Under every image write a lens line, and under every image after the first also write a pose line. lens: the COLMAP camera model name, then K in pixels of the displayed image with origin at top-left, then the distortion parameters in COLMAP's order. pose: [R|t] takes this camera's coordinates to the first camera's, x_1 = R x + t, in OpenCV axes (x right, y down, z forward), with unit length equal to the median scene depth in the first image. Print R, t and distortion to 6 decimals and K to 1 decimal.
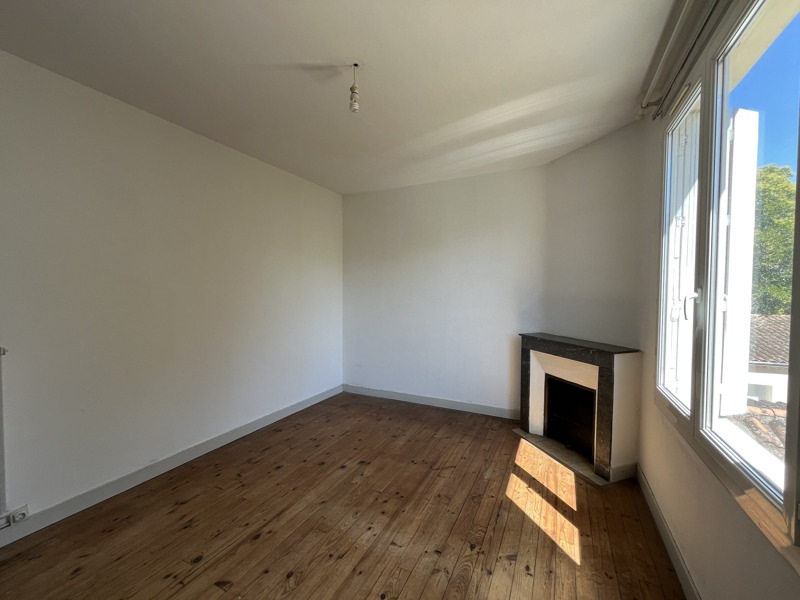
lens RADIAL K [[323.4, 0, 398.0], [0, 323.4, 301.3], [0, 0, 1]] dist [0.000391, 0.001268]
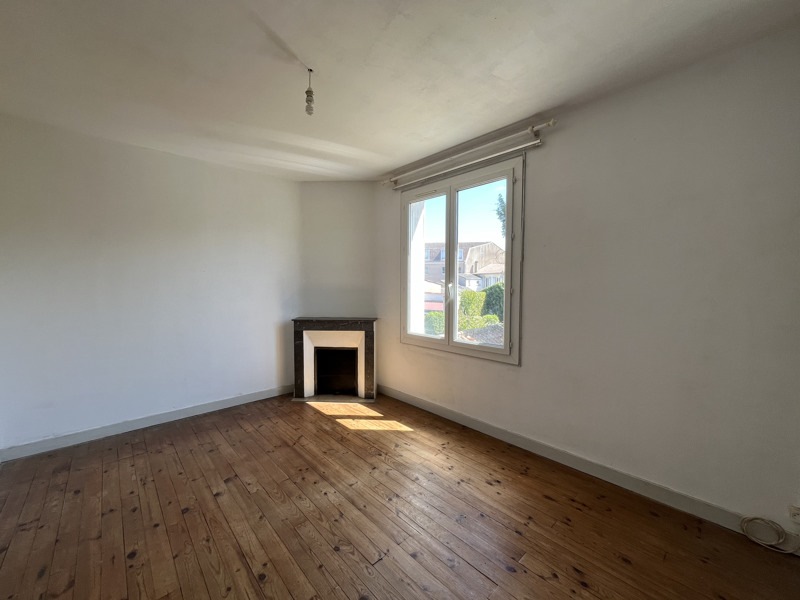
lens RADIAL K [[323.4, 0, 399.1], [0, 323.4, 300.2], [0, 0, 1]] dist [0.000391, 0.001268]
pose [[0.362241, -0.049201, 0.930785, -0.738543], [0.032529, 0.998665, 0.040130, -0.005801], [-0.931517, 0.015741, 0.363358, 0.249079]]
